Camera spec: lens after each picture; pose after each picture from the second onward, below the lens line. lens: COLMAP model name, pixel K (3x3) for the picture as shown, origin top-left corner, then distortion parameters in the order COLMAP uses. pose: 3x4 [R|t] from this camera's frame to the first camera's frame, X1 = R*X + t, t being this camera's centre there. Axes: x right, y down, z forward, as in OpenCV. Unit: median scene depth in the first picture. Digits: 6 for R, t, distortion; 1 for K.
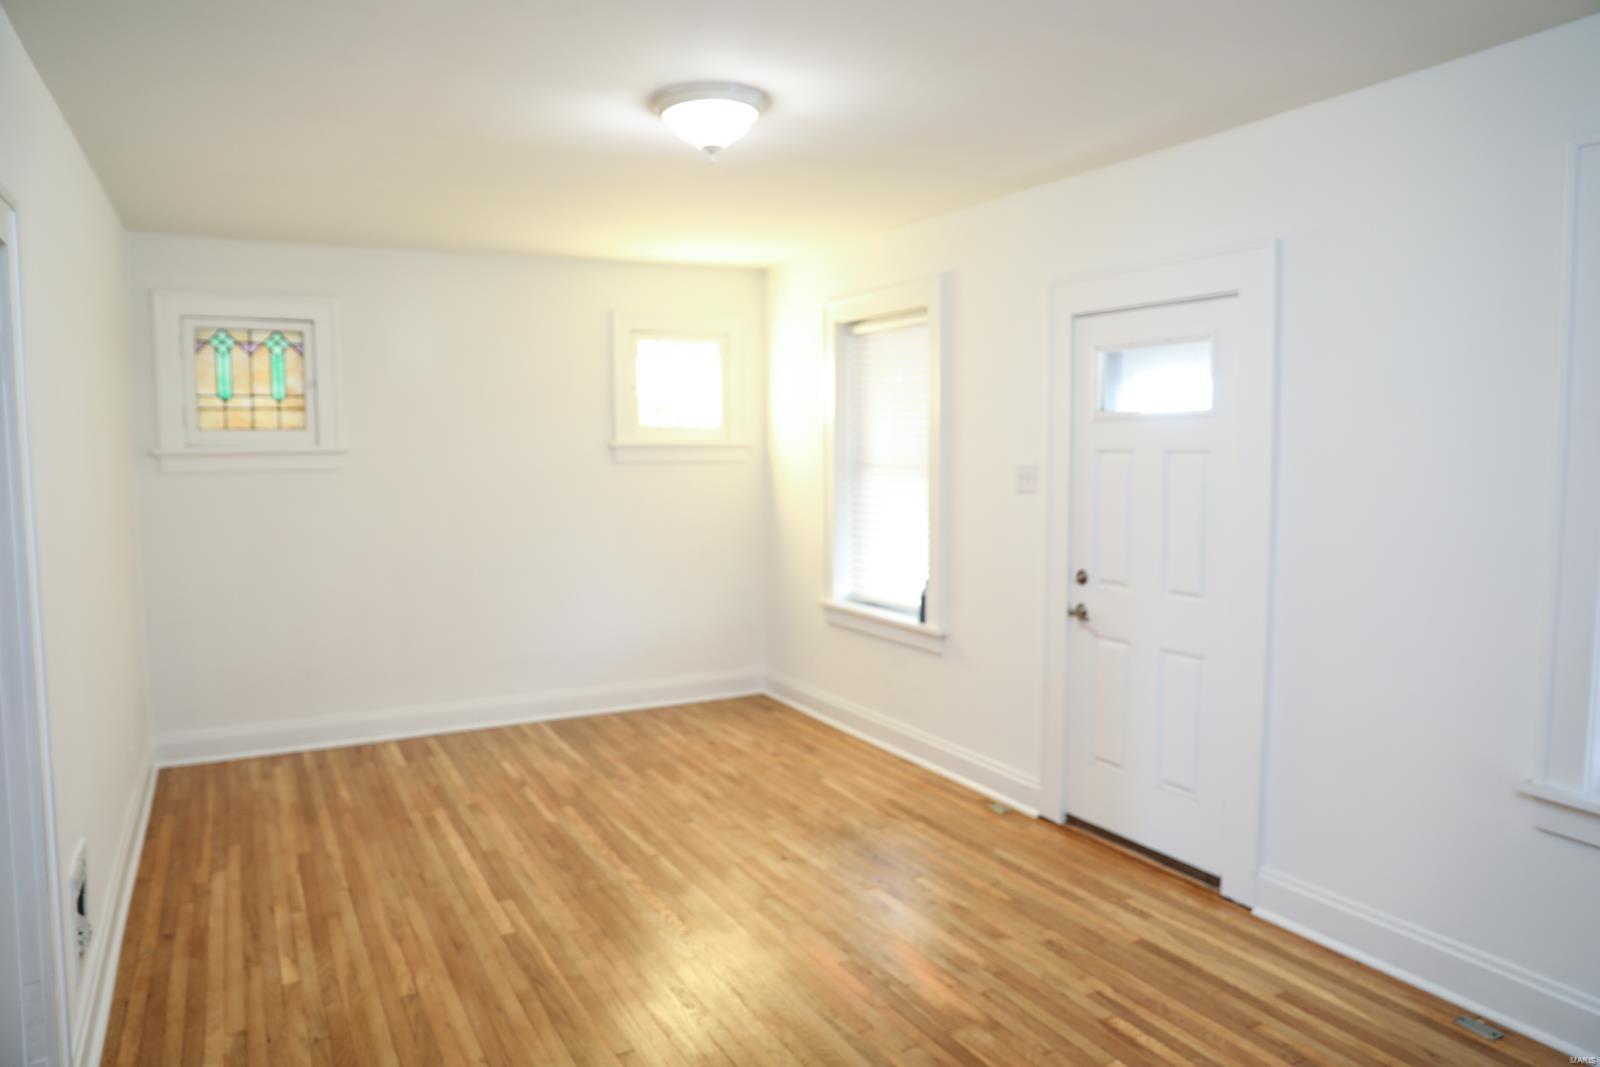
lens RADIAL K [[1129.8, 0, 798.4], [0, 1129.8, 531.3], [0, 0, 1]] dist [-0.087059, 0.071281]
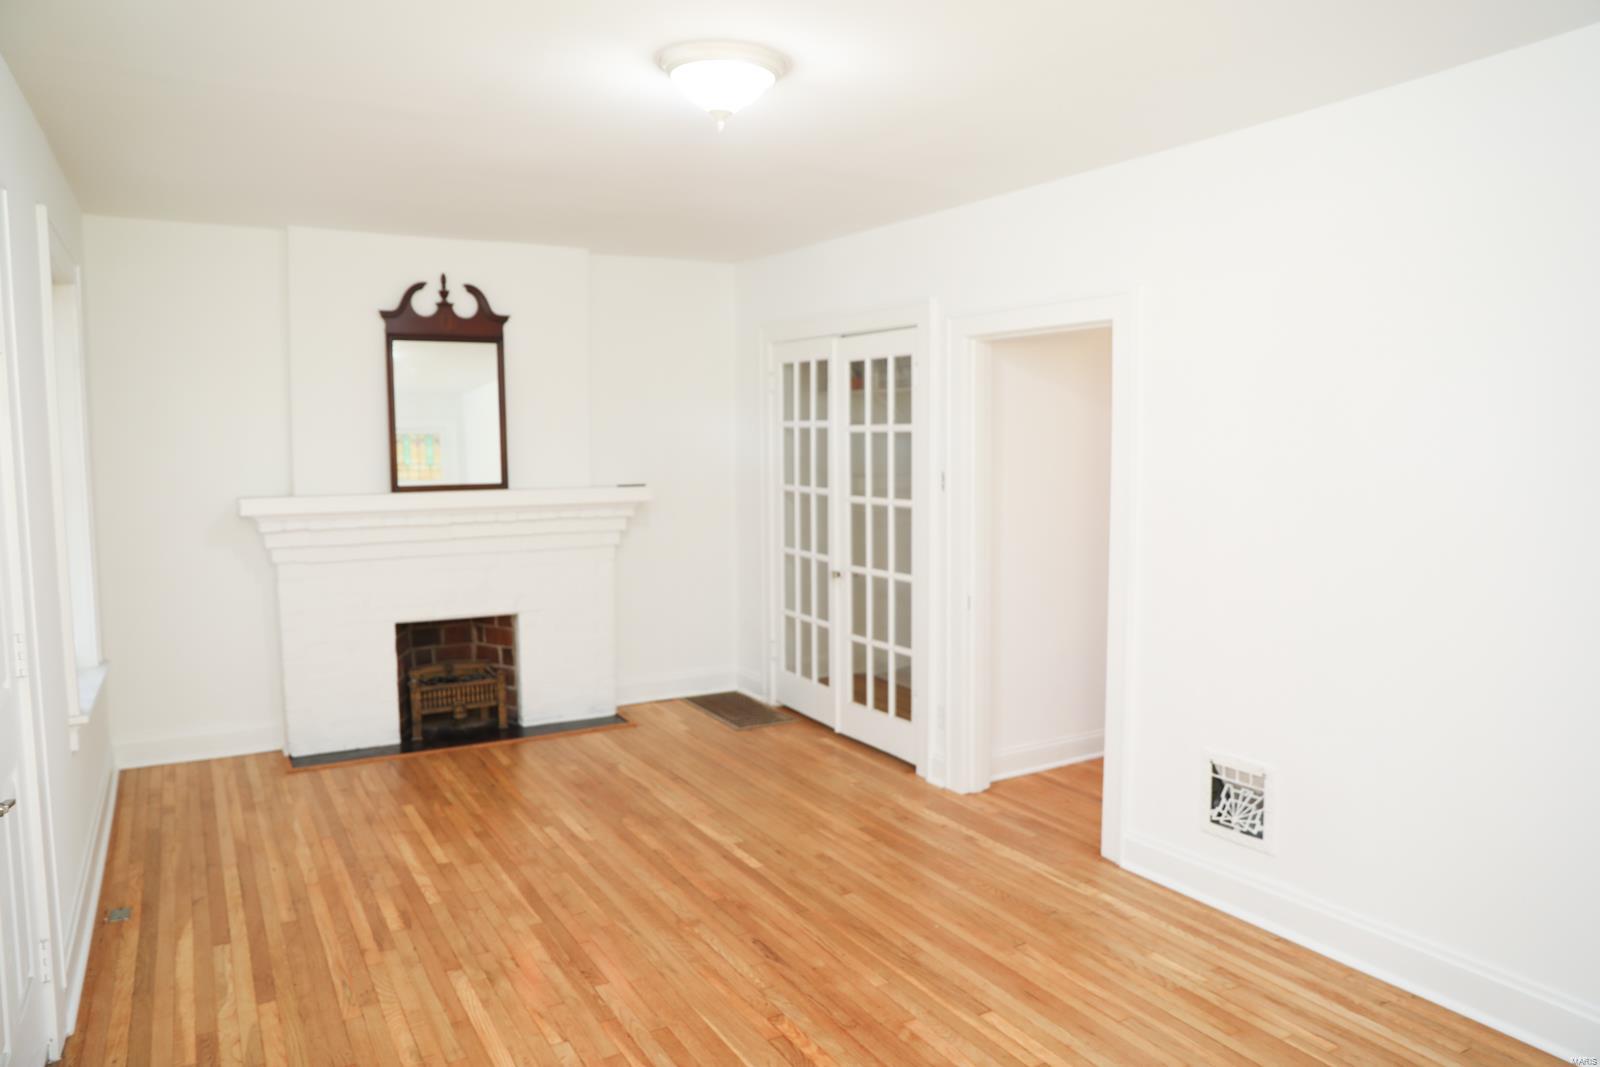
lens RADIAL K [[1129.8, 0, 799.6], [0, 1129.8, 534.8], [0, 0, 1]] dist [-0.087059, 0.071281]
pose [[-0.999625, 0.014474, -0.023265, -0.110081], [0.010396, 0.985951, 0.166712, -0.149196], [0.025351, 0.166407, -0.985731, 1.885021]]
